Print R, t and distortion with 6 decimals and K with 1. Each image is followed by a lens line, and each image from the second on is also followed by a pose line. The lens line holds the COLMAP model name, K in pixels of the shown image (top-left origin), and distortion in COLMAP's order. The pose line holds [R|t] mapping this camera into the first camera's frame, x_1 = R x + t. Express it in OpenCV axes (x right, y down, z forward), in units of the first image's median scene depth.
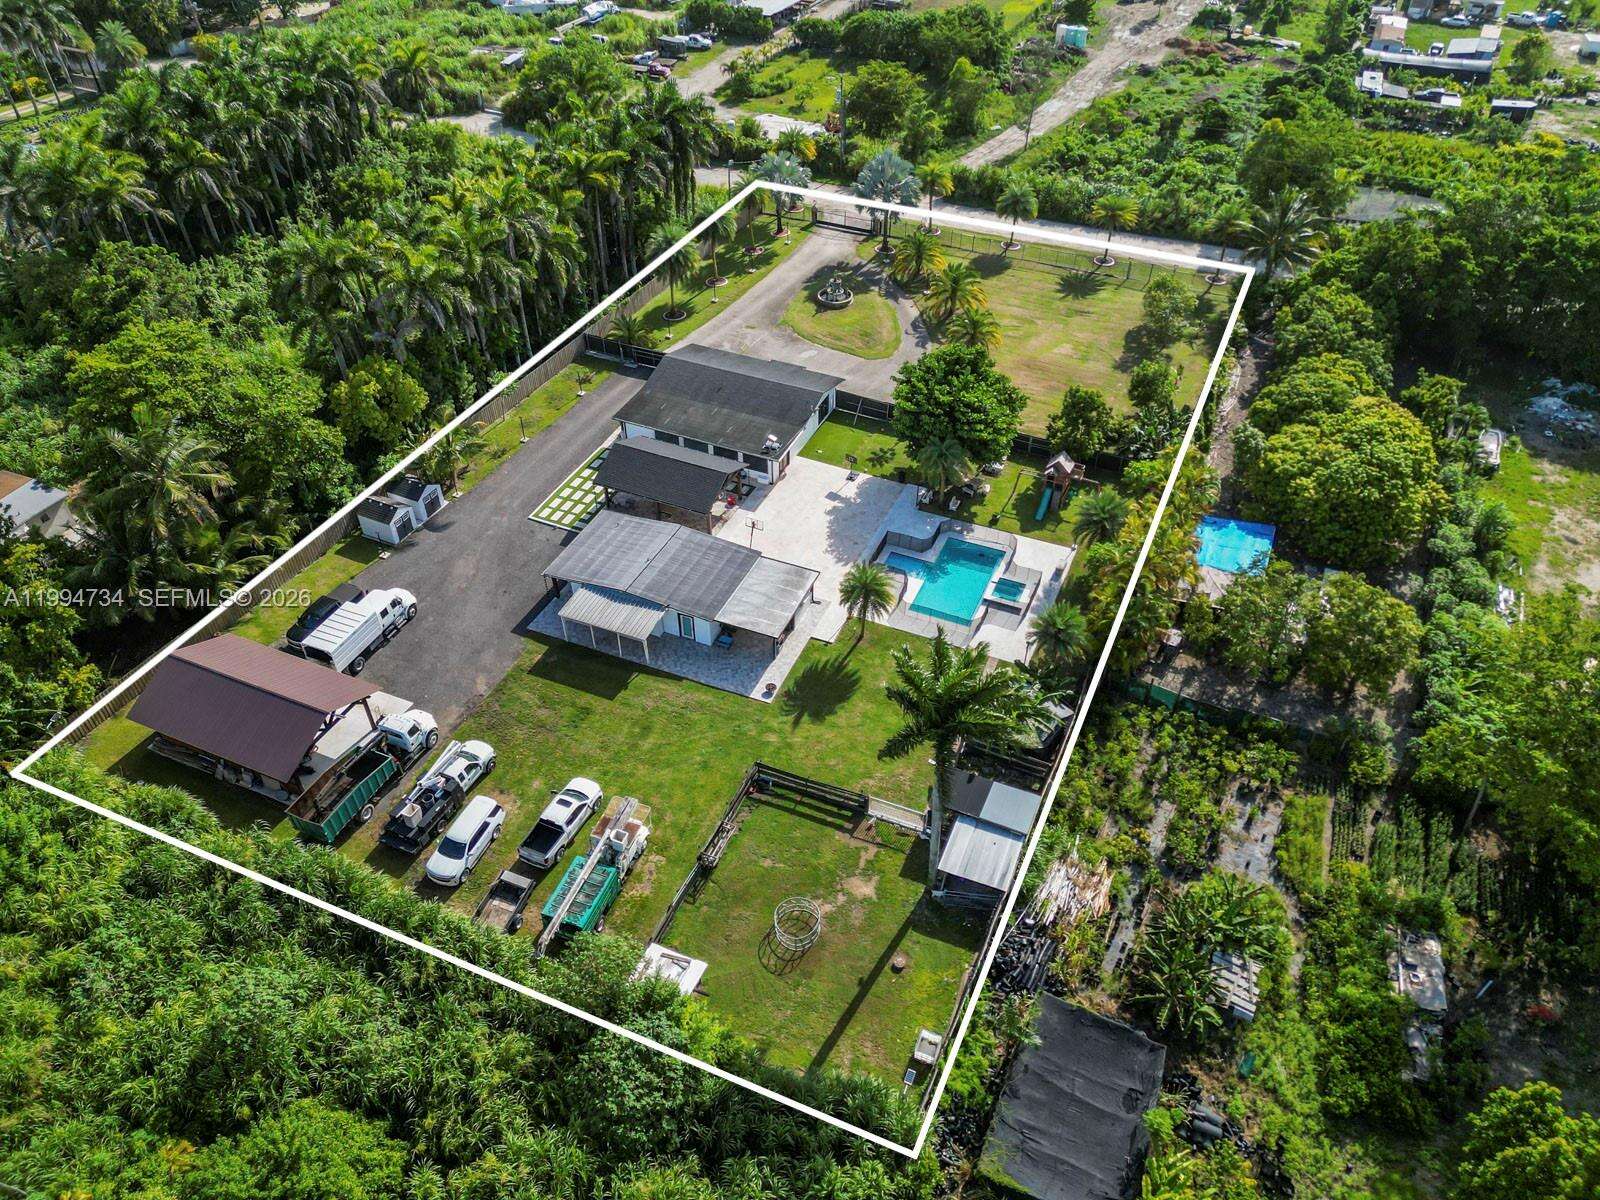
lens RADIAL K [[1107.3, 0, 801.5], [0, 1107.3, 597.7], [0, 0, 1]] dist [0.079654, -0.064100]
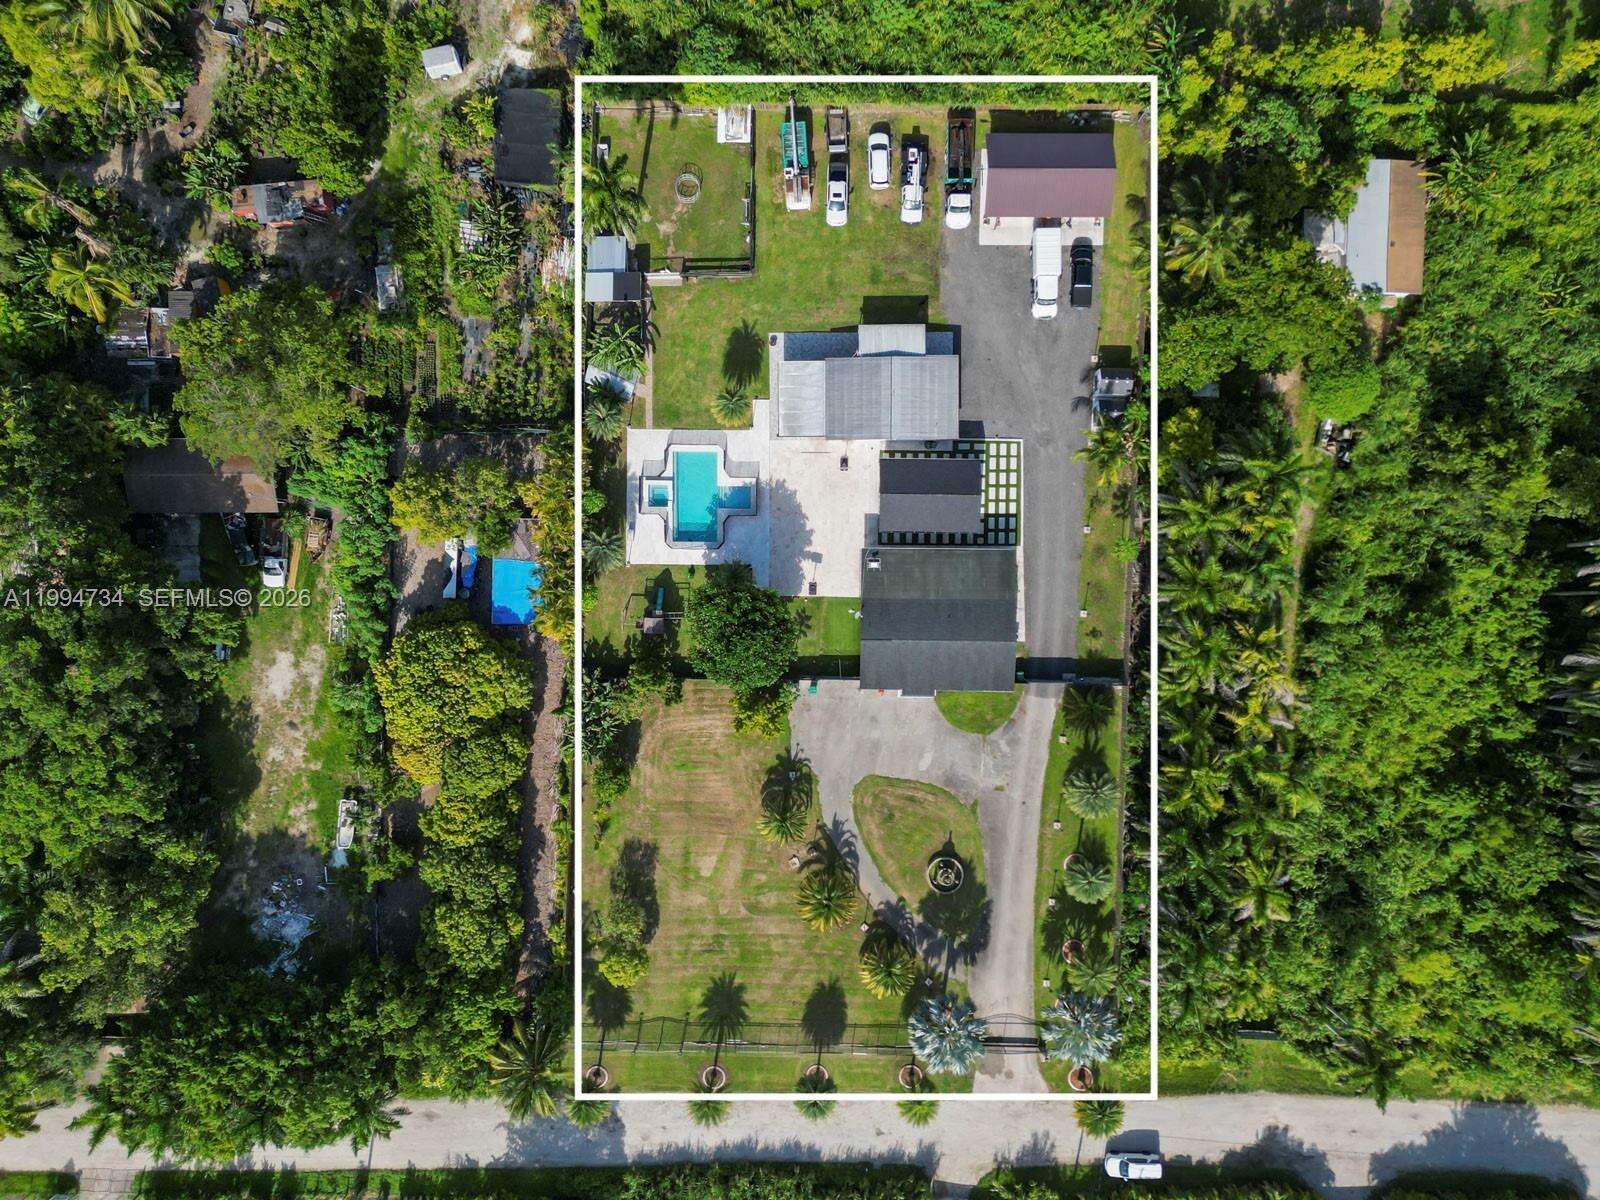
lens RADIAL K [[1107.3, 0, 801.5], [0, 1107.3, 597.7], [0, 0, 1]] dist [0.079654, -0.064100]
pose [[-0.917498, 0.397663, 0.007879, 0.050535], [-0.256895, -0.607604, 0.751546, -1.013824], [0.303649, 0.687518, 0.659633, 0.178746]]
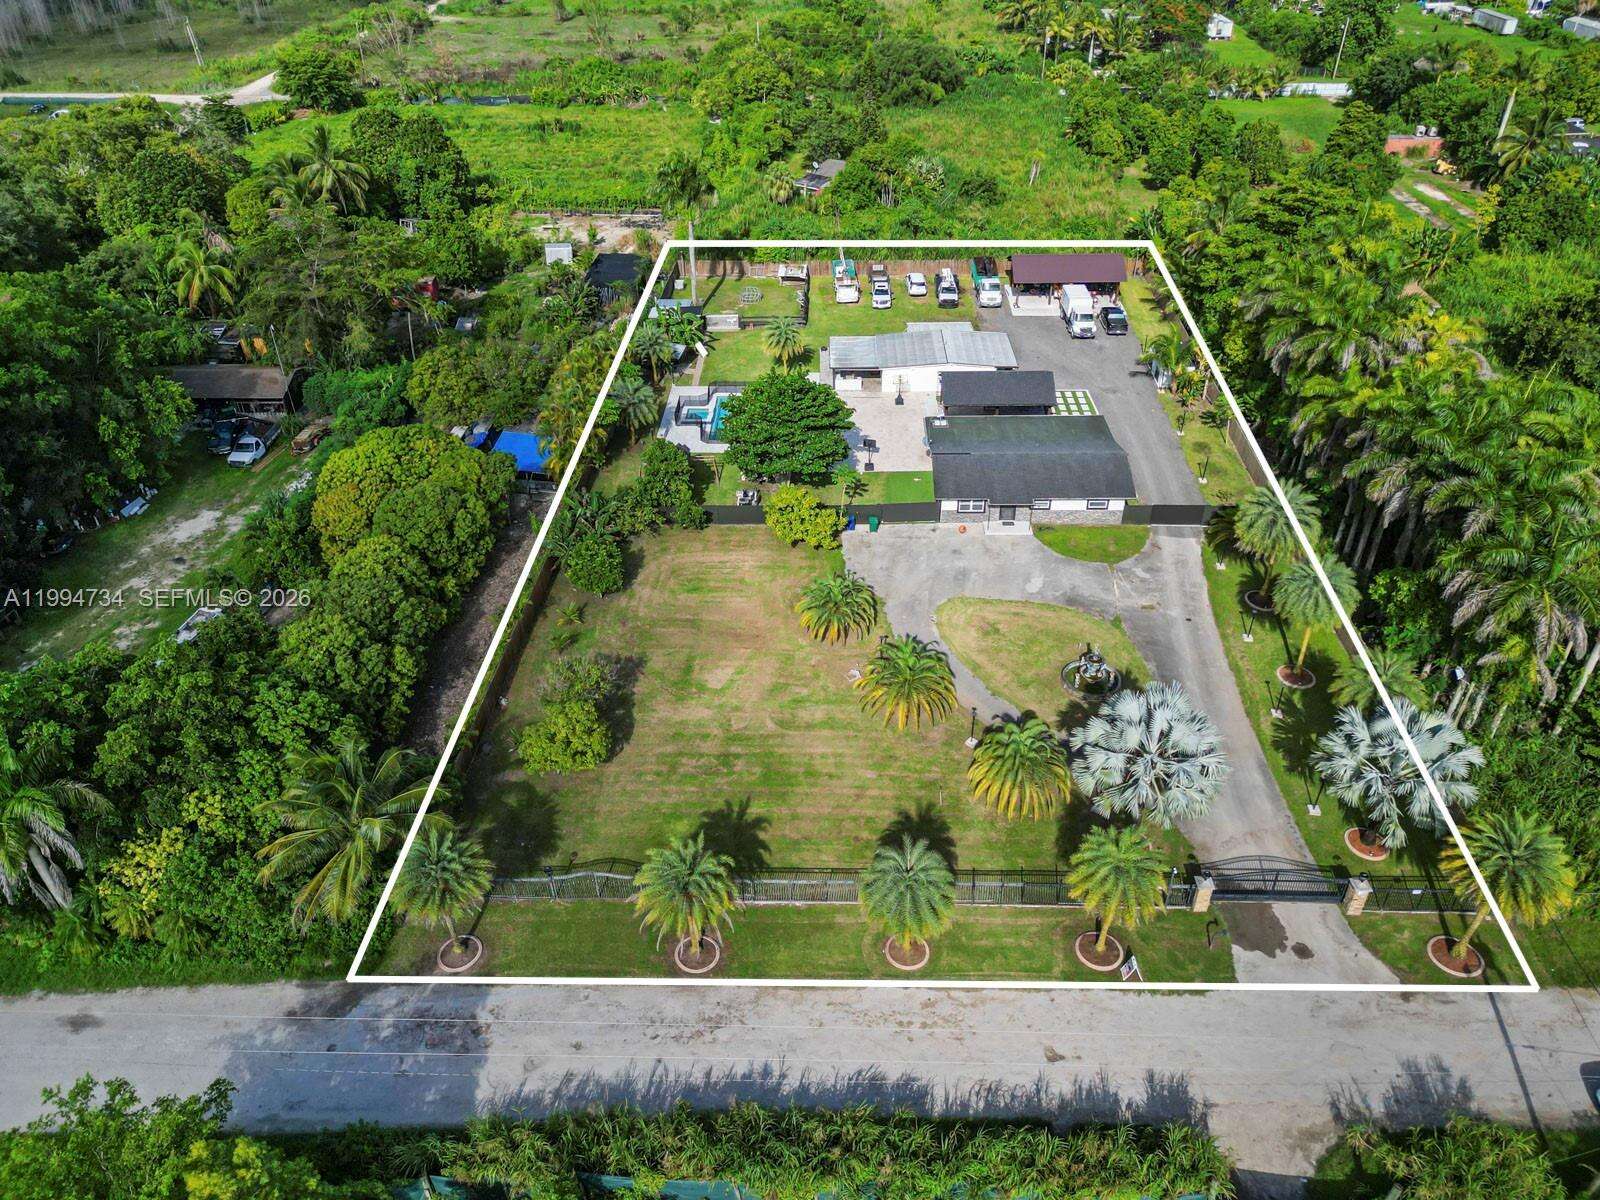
lens RADIAL K [[1107.3, 0, 801.5], [0, 1107.3, 597.7], [0, 0, 1]] dist [0.079654, -0.064100]
pose [[-0.925671, 0.232875, -0.298165, 0.434234], [-0.237016, 0.257326, 0.936807, -1.012408], [0.294885, 0.937845, -0.183004, 1.252983]]
